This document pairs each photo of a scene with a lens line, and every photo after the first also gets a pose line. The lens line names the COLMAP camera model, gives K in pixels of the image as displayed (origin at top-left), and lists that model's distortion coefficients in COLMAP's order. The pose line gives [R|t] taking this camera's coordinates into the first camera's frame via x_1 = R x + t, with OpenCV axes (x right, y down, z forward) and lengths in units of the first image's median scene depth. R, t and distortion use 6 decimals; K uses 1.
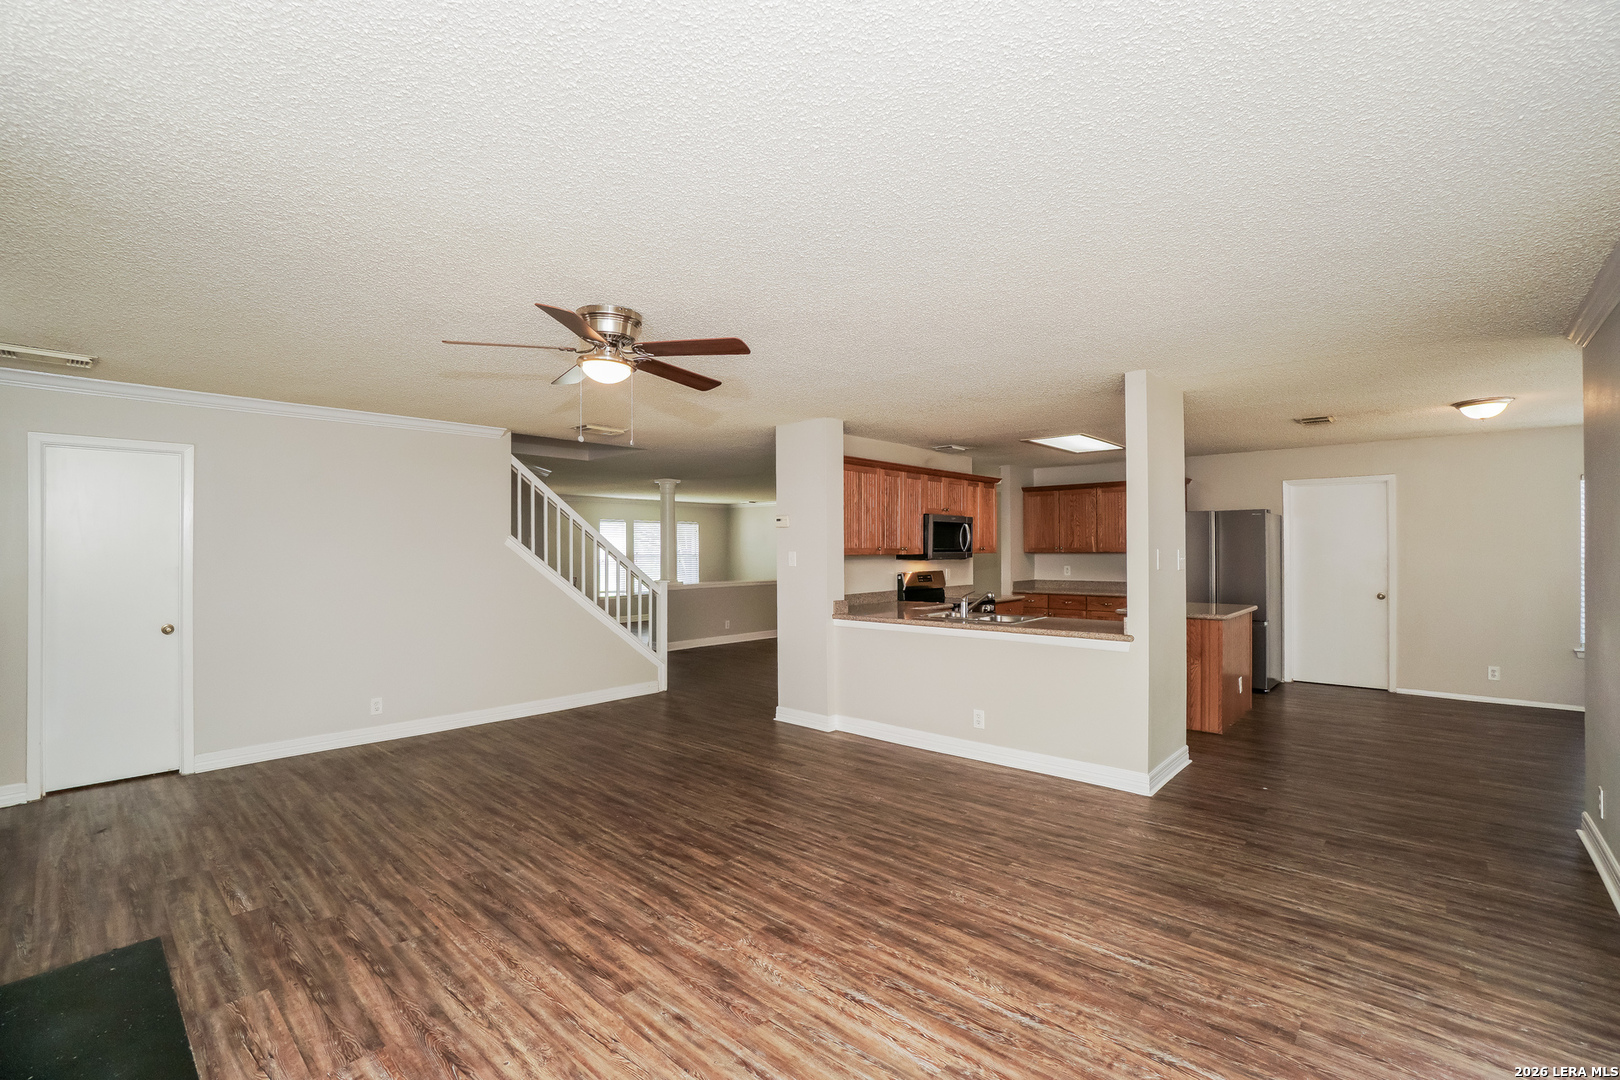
lens RADIAL K [[688.8, 0, 810.0], [0, 688.8, 540.0], [0, 0, 1]] dist [-0.000143, -0.000046]
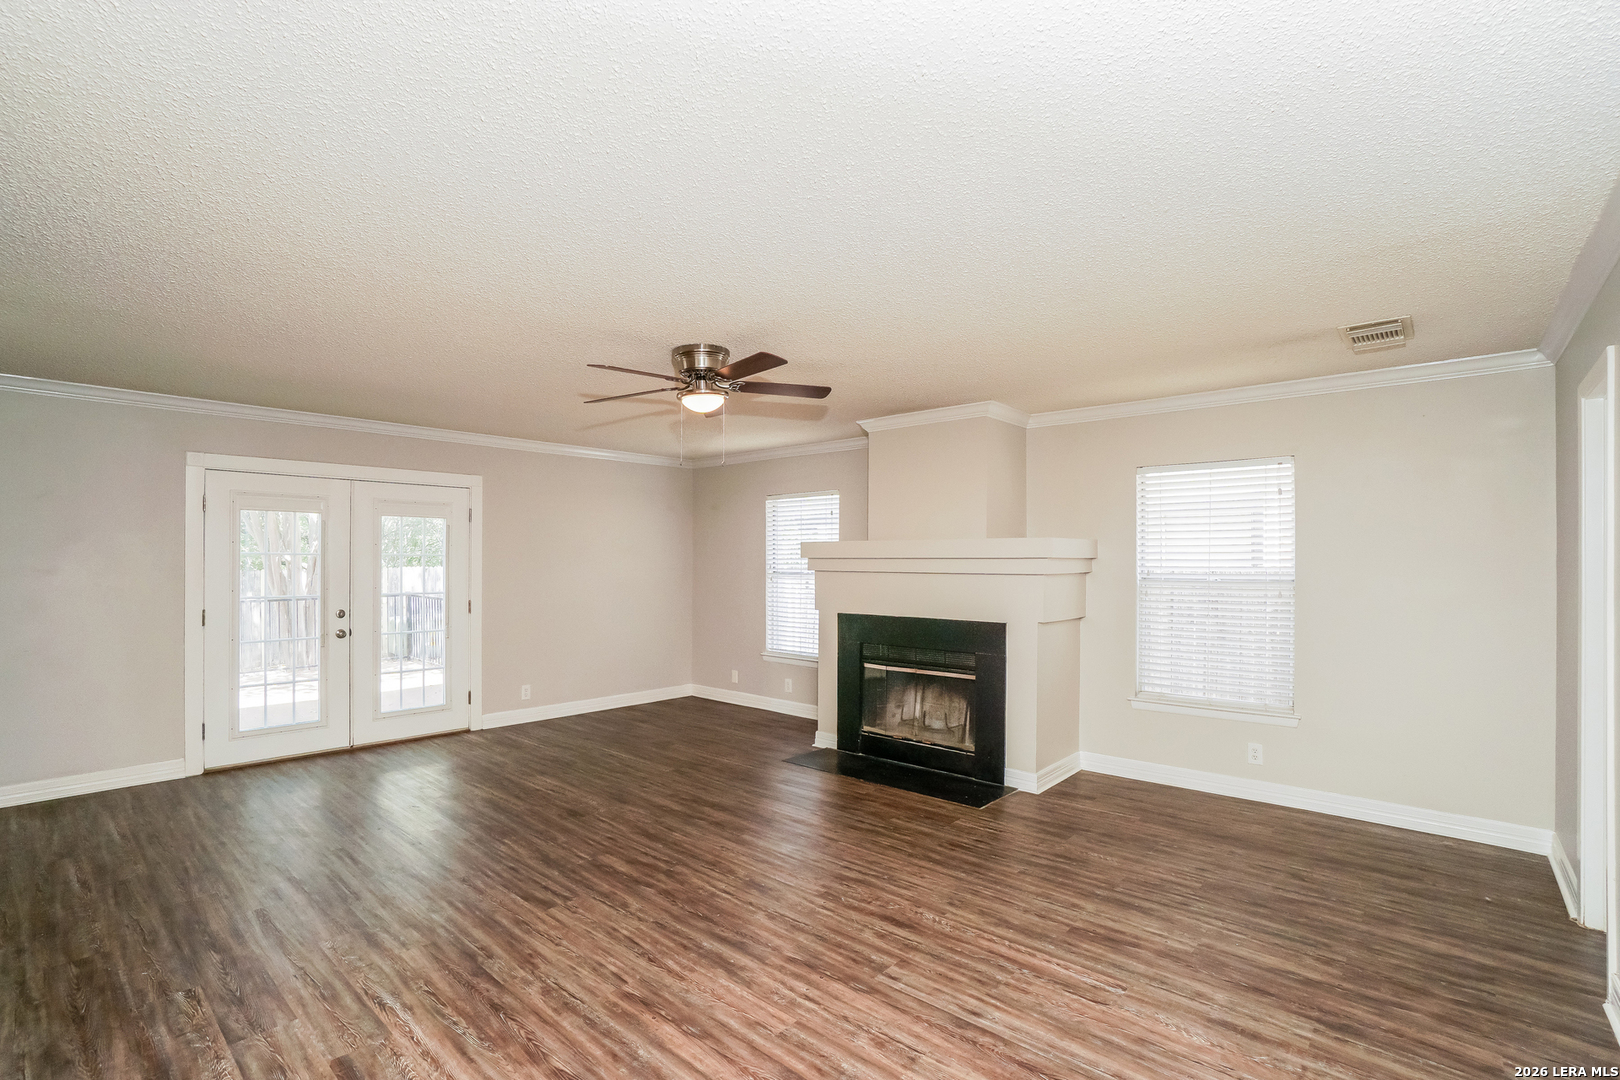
lens RADIAL K [[716.7, 0, 807.7], [0, 716.7, 560.5], [0, 0, 1]] dist [-0.000300, 0.000041]
pose [[-0.999865, 0.004472, -0.015791, -0.412743], [0.004644, 0.999930, -0.010883, 0.027423], [0.015741, -0.010955, -0.999816, 2.013464]]
